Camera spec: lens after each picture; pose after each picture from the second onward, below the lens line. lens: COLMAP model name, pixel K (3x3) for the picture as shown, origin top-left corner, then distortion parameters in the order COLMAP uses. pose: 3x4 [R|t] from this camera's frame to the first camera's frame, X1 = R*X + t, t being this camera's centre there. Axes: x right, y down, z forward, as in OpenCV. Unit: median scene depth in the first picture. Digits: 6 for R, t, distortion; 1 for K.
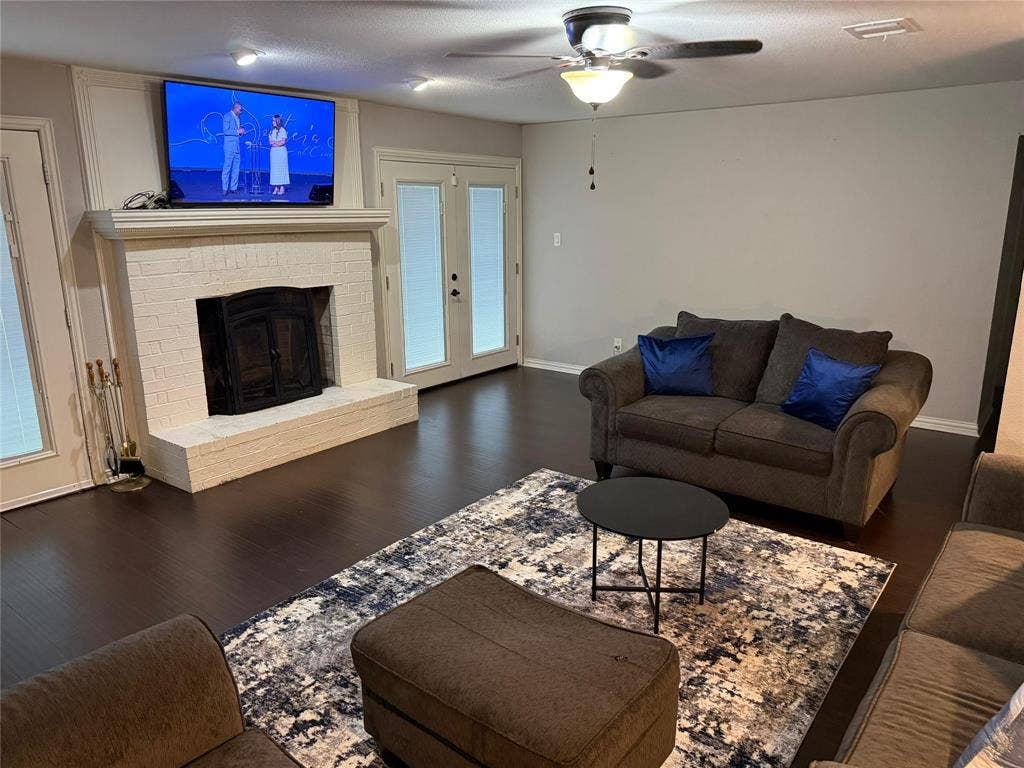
lens RADIAL K [[729.4, 0, 512.0], [0, 729.4, 384.0], [0, 0, 1]] dist [-0.000527, -0.002236]
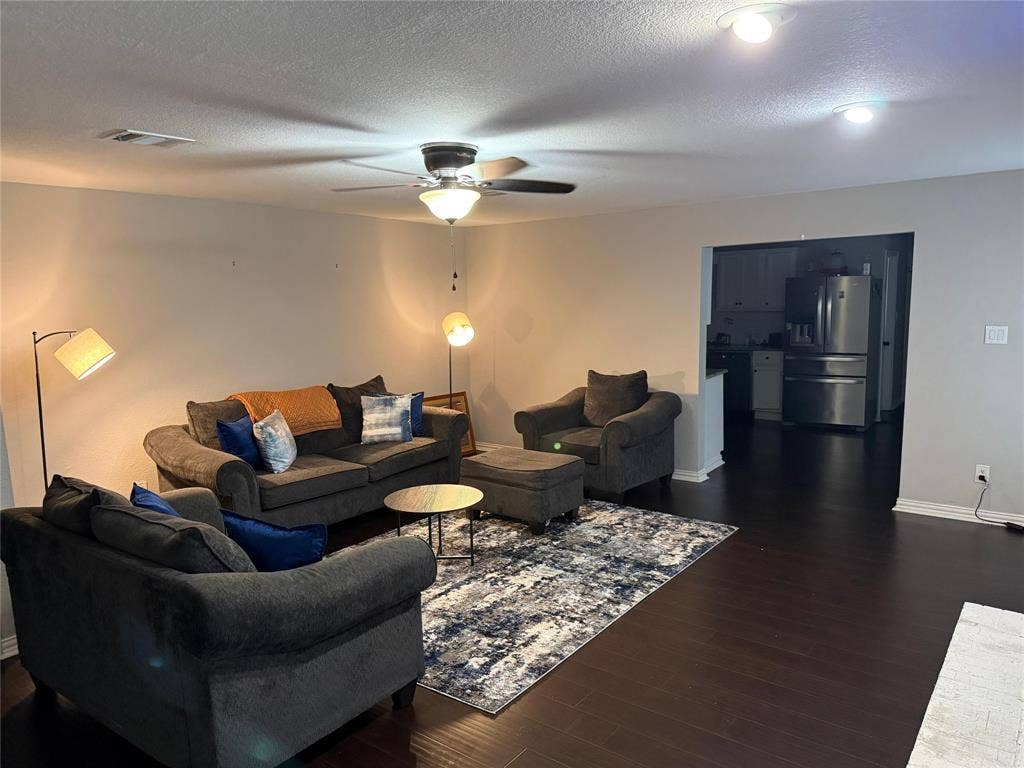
lens RADIAL K [[729.4, 0, 512.0], [0, 729.4, 384.0], [0, 0, 1]] dist [-0.000527, -0.002236]
pose [[-0.999189, 0.039553, -0.007540, 0.025904], [0.034461, 0.936895, 0.347907, -0.480120], [0.020825, 0.347365, -0.937499, 1.957289]]
